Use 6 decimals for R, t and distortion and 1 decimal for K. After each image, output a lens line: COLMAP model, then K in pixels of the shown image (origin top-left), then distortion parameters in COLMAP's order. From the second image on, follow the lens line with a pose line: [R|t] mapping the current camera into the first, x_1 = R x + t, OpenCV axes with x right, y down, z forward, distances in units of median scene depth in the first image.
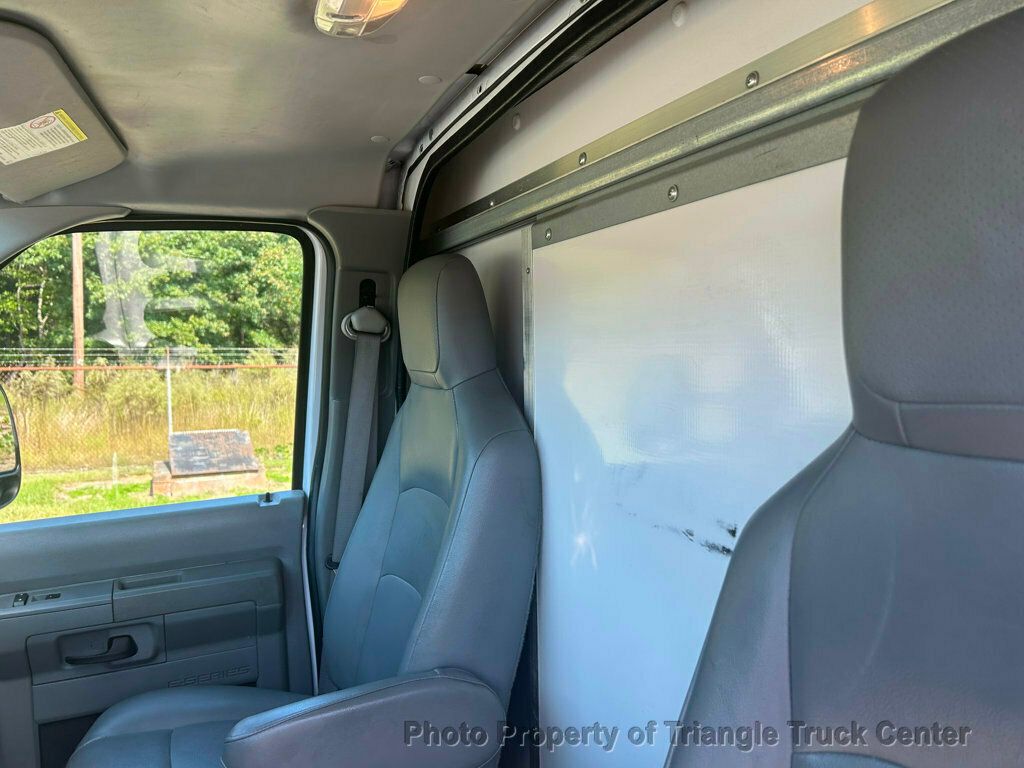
lens RADIAL K [[772.6, 0, 513.3], [0, 772.6, 389.8], [0, 0, 1]] dist [0.052591, -0.061386]
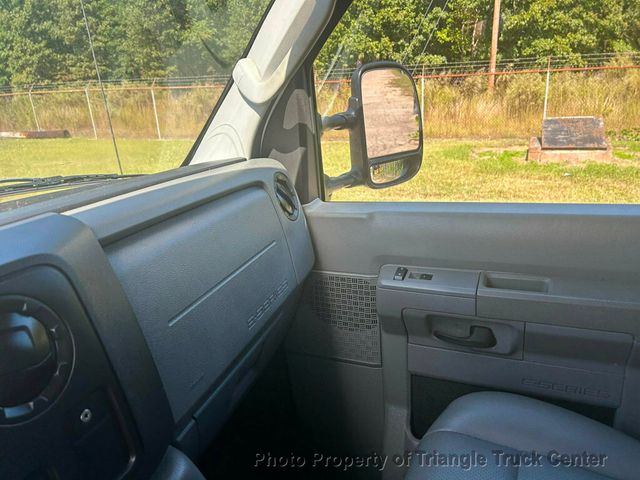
lens RADIAL K [[479.9, 0, 317.1], [0, 479.9, 234.8], [0, 0, 1]] dist [0.056387, -0.059282]
pose [[0.667152, 0.202954, -0.716741, -0.031014], [0.012867, 0.958887, 0.283498, 0.002574], [0.744810, -0.198359, 0.637112, 0.065546]]
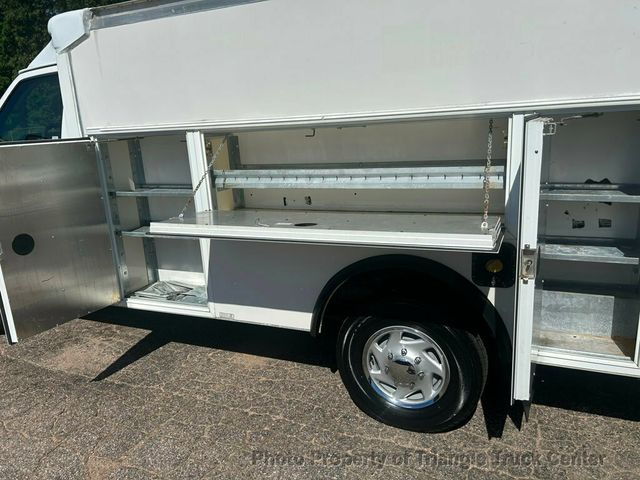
lens RADIAL K [[479.0, 0, 315.2], [0, 479.0, 243.9], [0, 0, 1]] dist [0.052556, -0.056959]
pose [[0.663665, 0.172443, -0.727882, 0.371349], [-0.002121, 0.973495, 0.228698, 0.008975], [0.748027, -0.150235, 0.646441, -0.094208]]
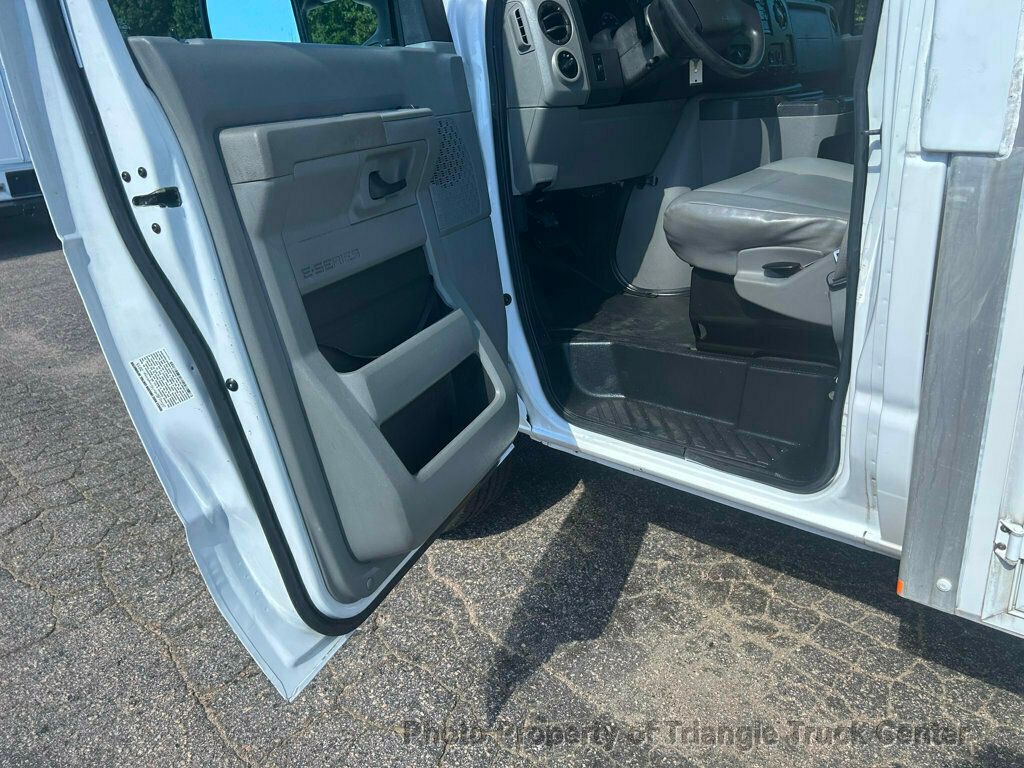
lens RADIAL K [[776.5, 0, 516.4], [0, 776.5, 379.0], [0, 0, 1]] dist [0.004523, -0.004515]
pose [[0.392157, 0.326965, -0.859829, 0.131249], [0.012211, 0.932768, 0.360271, 0.038068], [0.919817, -0.151782, 0.361799, -0.101020]]
